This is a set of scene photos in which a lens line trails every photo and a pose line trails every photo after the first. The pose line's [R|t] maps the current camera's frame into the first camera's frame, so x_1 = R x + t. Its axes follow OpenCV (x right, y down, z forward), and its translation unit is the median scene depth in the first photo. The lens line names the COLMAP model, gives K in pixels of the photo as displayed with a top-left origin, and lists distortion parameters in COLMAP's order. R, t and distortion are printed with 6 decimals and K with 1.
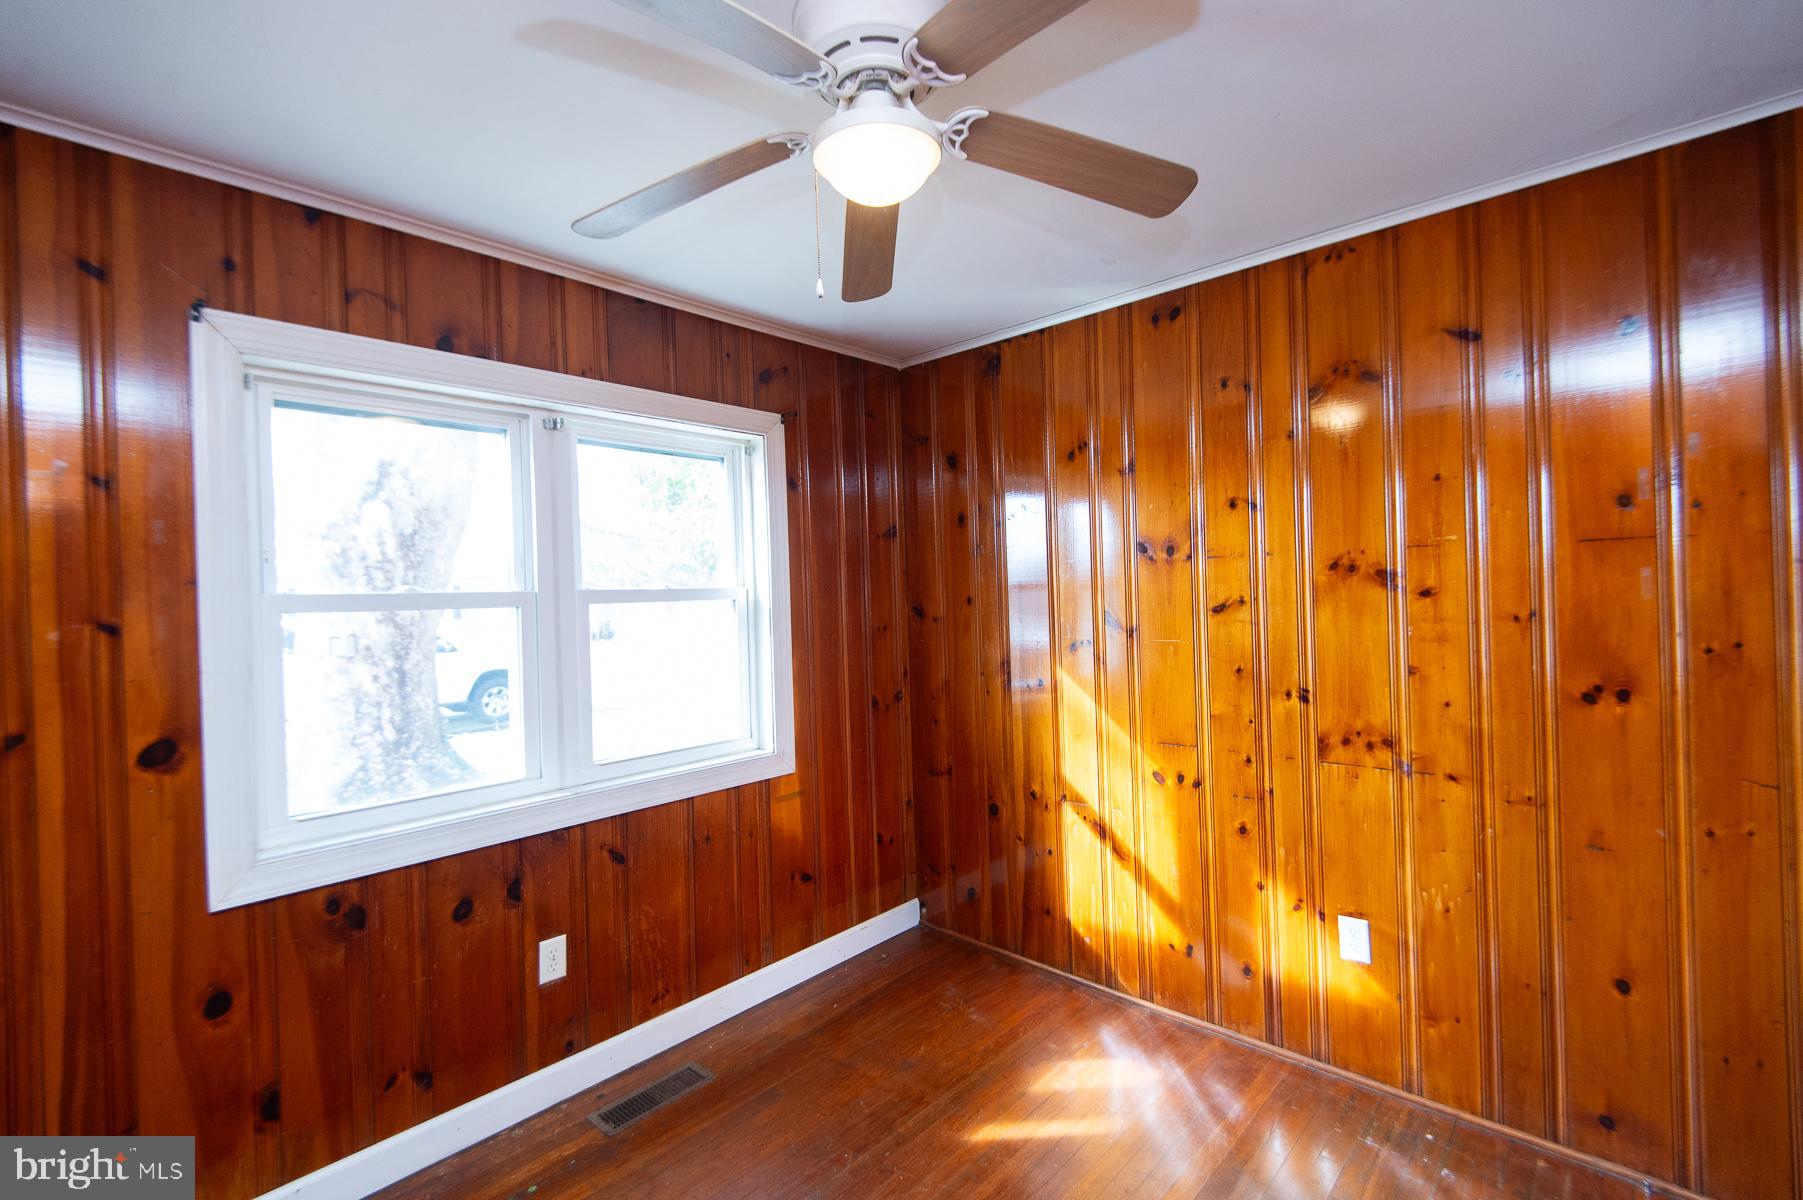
lens RADIAL K [[800.6, 0, 901.5], [0, 800.6, 600.0], [0, 0, 1]] dist [0.042965, -0.023584]
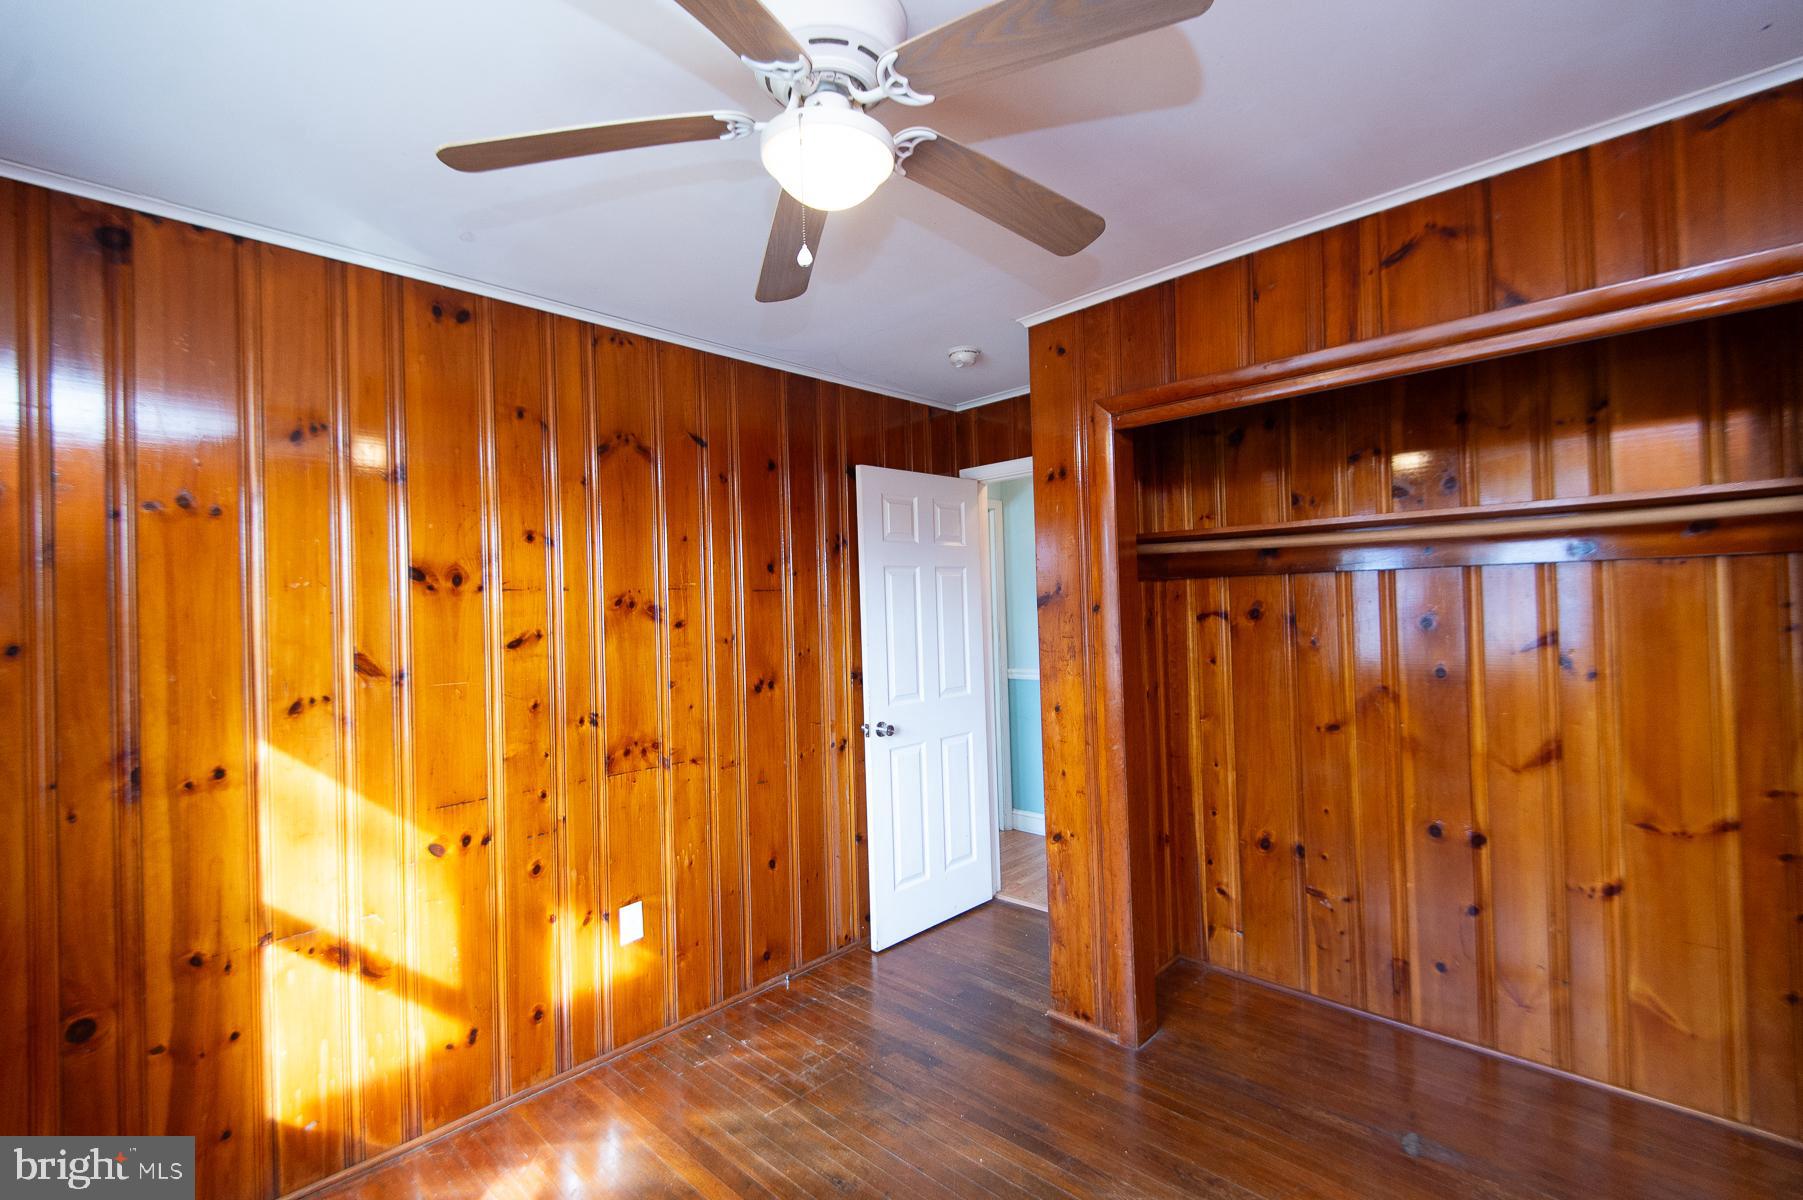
lens RADIAL K [[800.6, 0, 901.5], [0, 800.6, 600.0], [0, 0, 1]] dist [0.042965, -0.023584]
pose [[0.016377, 0.035356, 0.999241, -0.573797], [0.037359, 0.998655, -0.035948, 0.010547], [-0.999168, 0.037919, 0.015035, 0.542033]]
